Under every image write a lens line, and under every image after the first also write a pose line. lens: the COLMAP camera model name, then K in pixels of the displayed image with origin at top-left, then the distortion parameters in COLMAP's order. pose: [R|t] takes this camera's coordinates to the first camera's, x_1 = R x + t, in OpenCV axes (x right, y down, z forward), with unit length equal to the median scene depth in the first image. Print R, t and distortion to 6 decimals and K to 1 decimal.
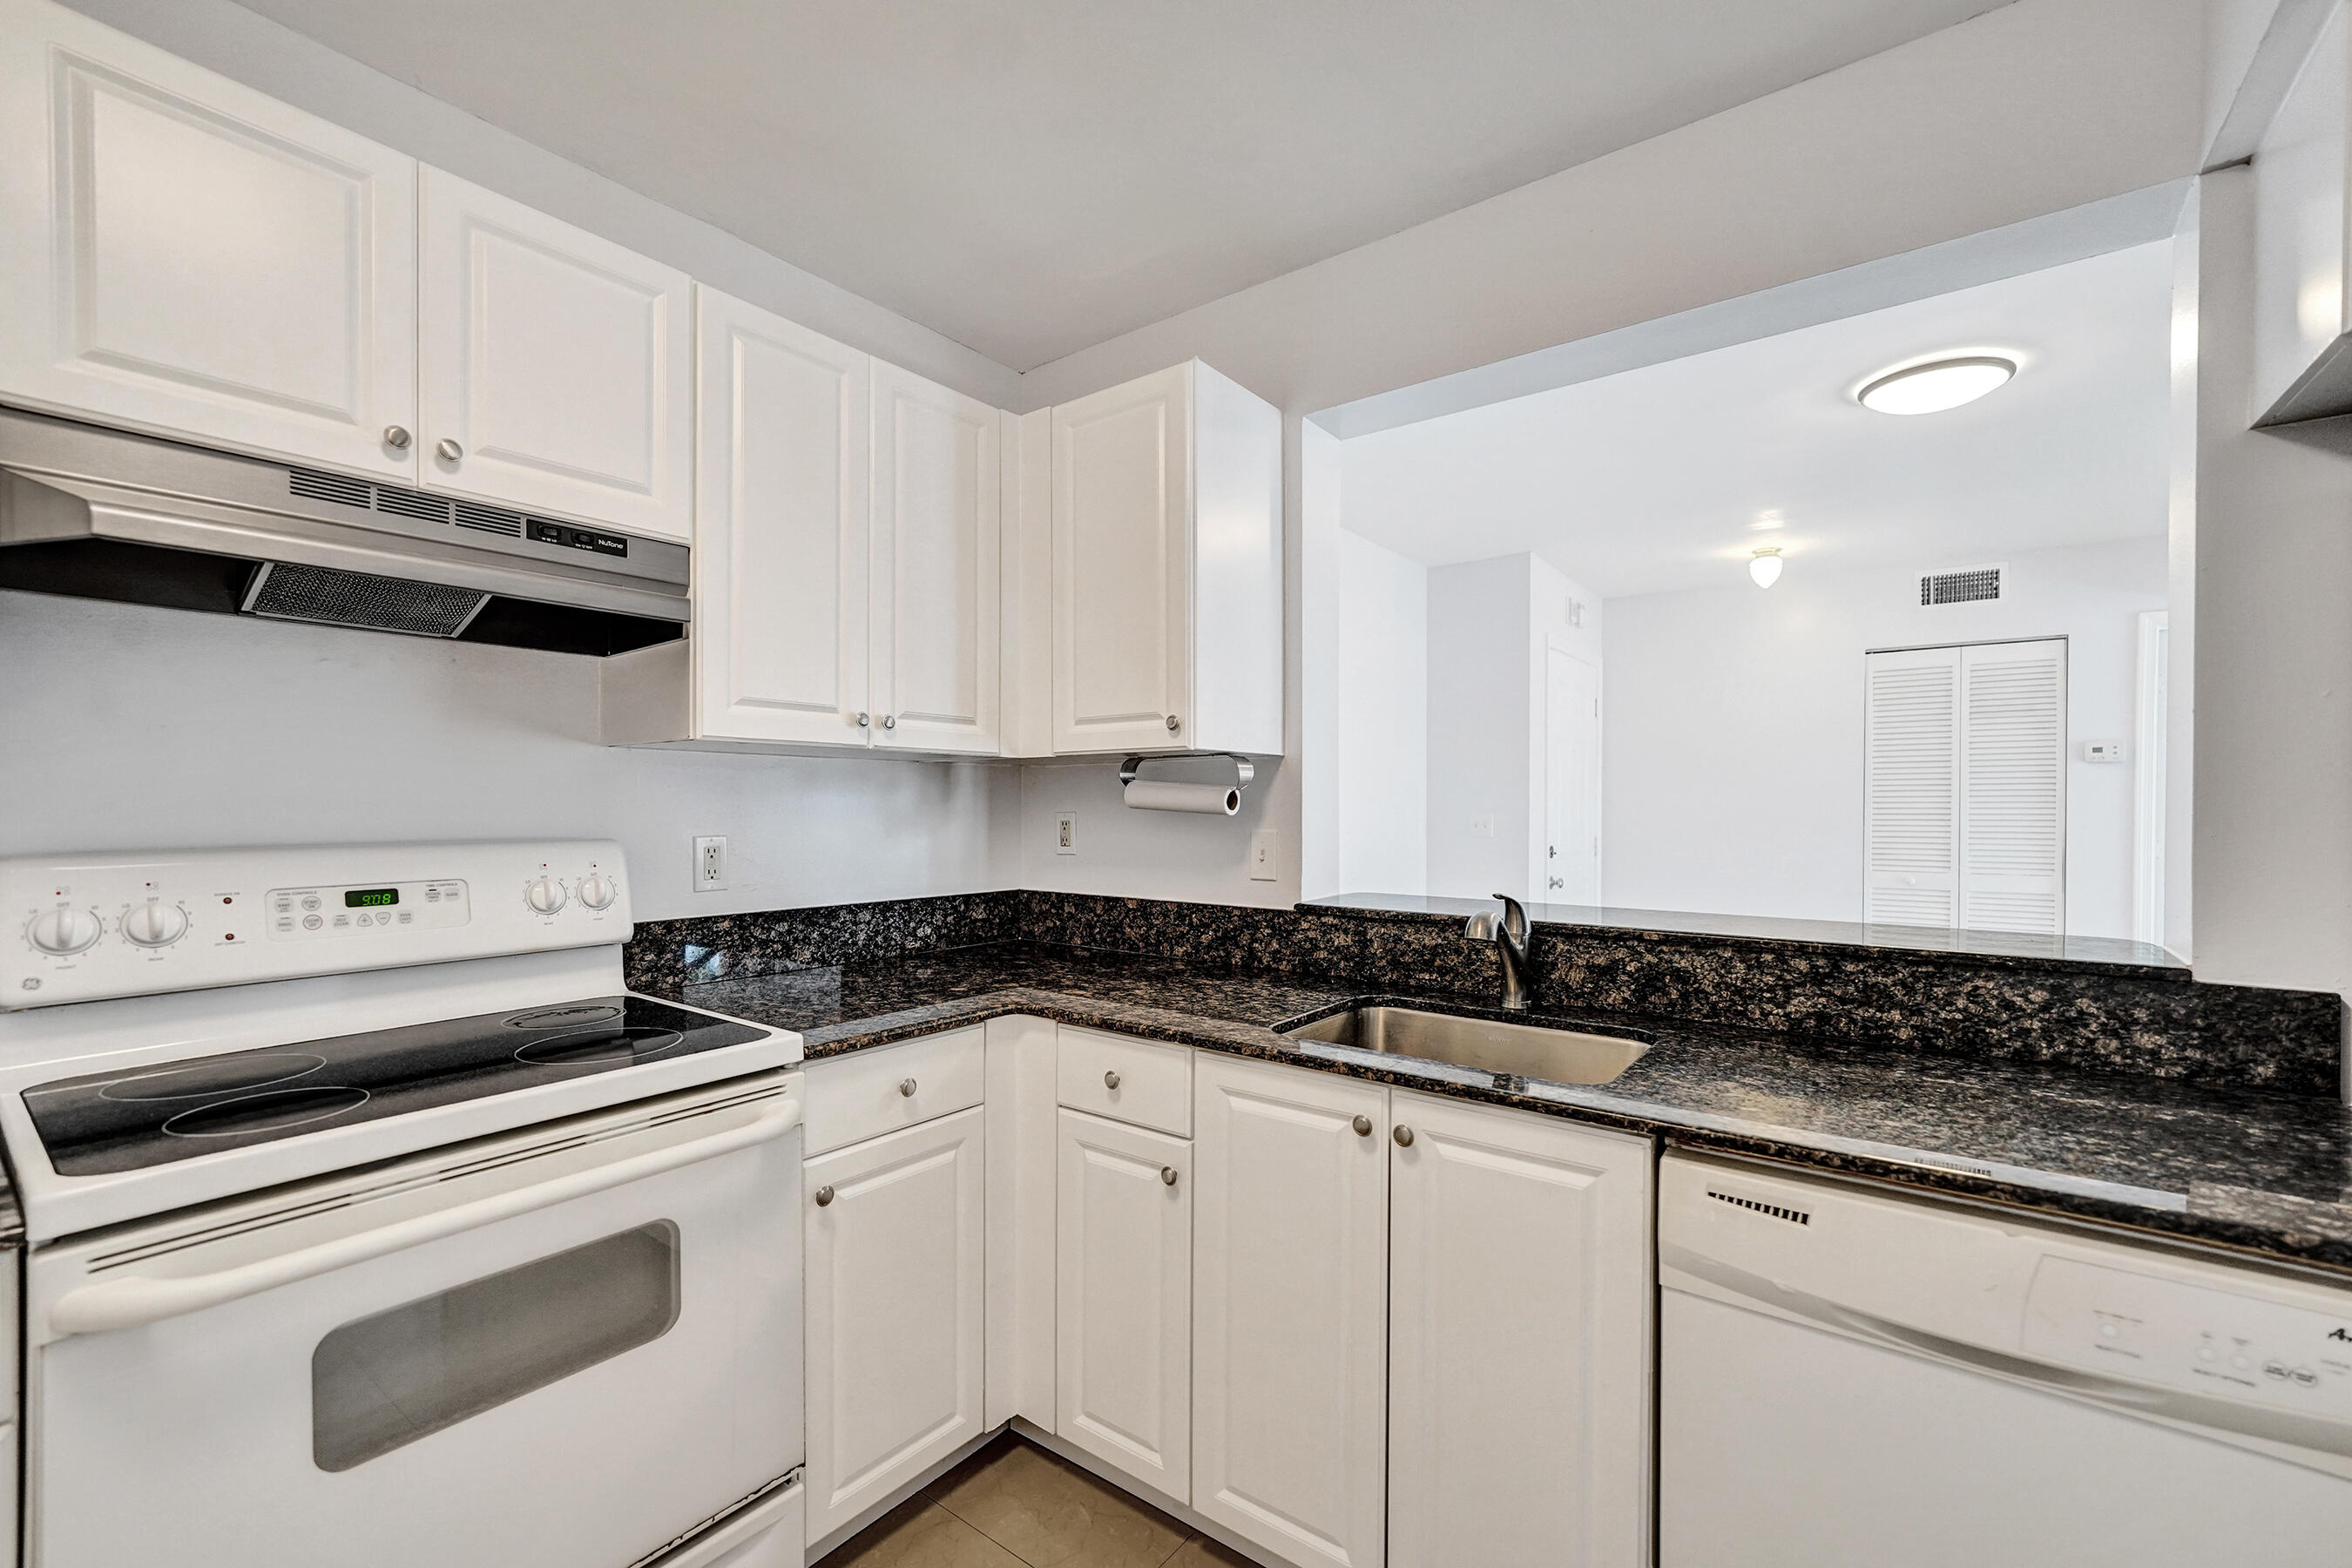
lens RADIAL K [[986.7, 0, 1179.2], [0, 986.7, 803.3], [0, 0, 1]] dist [0.002542, 0.000167]
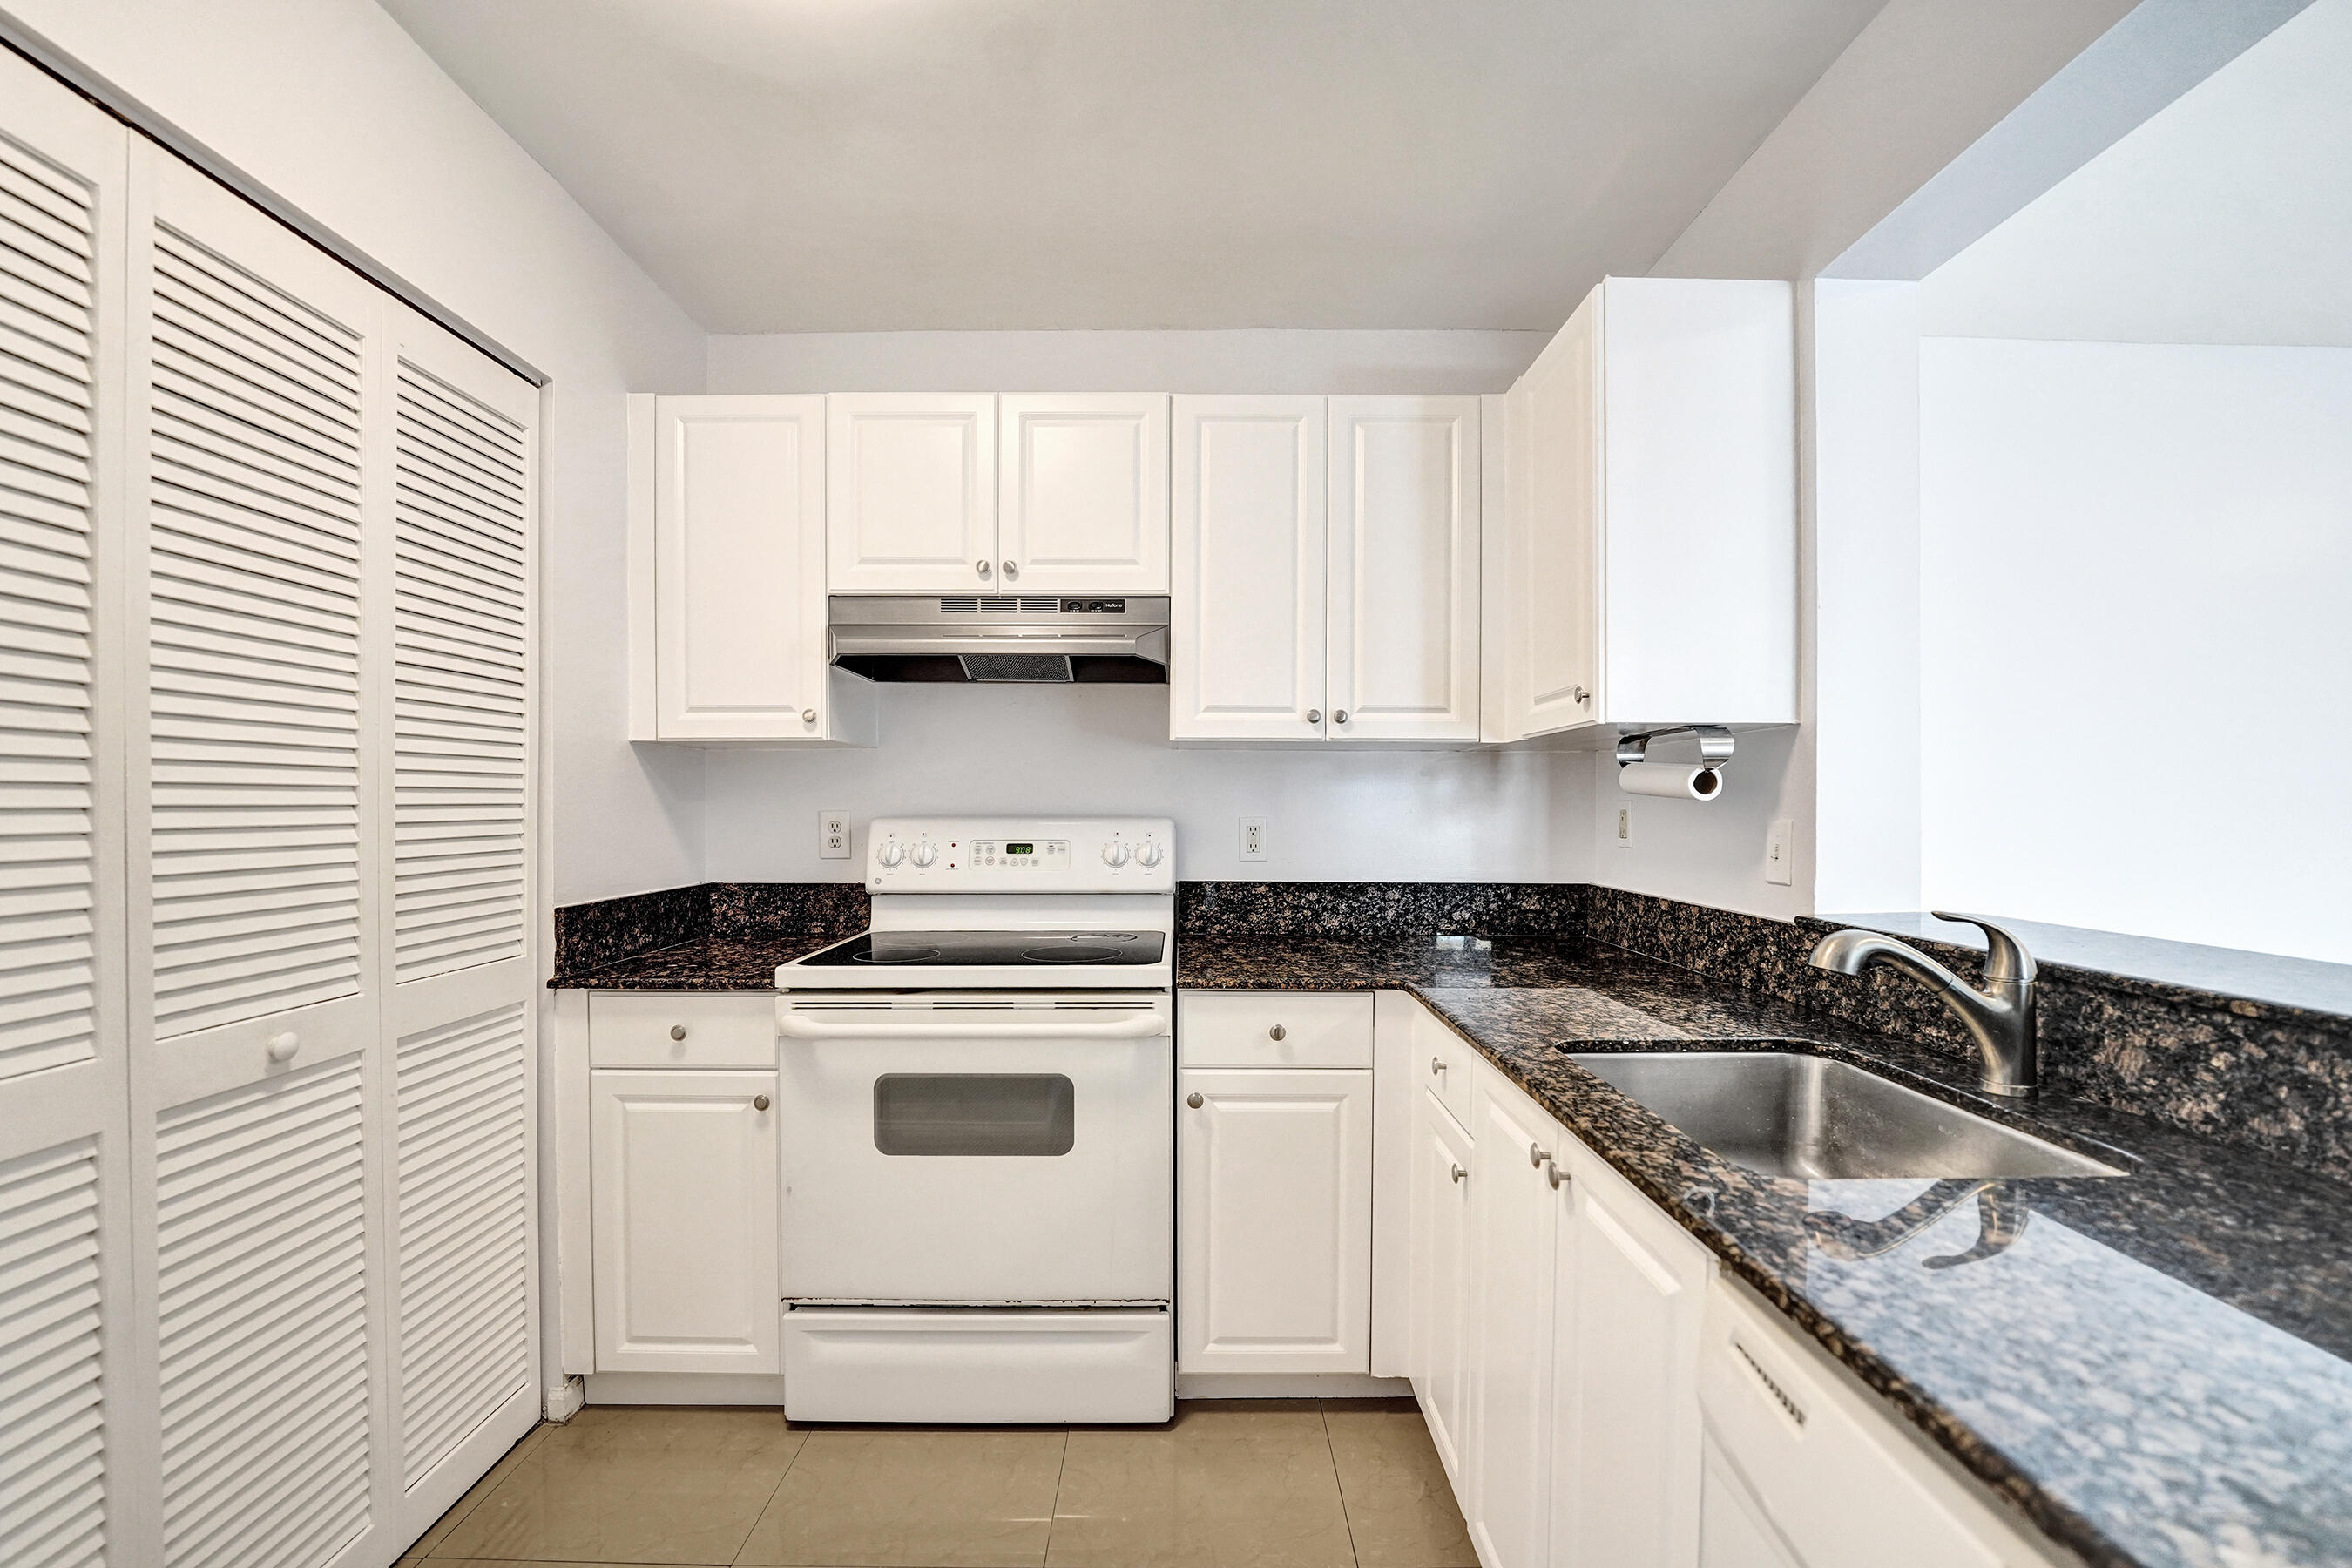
lens RADIAL K [[1005.1, 0, 1181.4], [0, 1005.1, 798.0], [0, 0, 1]] dist [-0.001116, -0.000056]
pose [[0.610148, -0.004297, -0.792276, 0.474102], [-0.001142, 0.999979, -0.006303, 0.016886], [0.792287, 0.004750, 0.610131, 0.152534]]
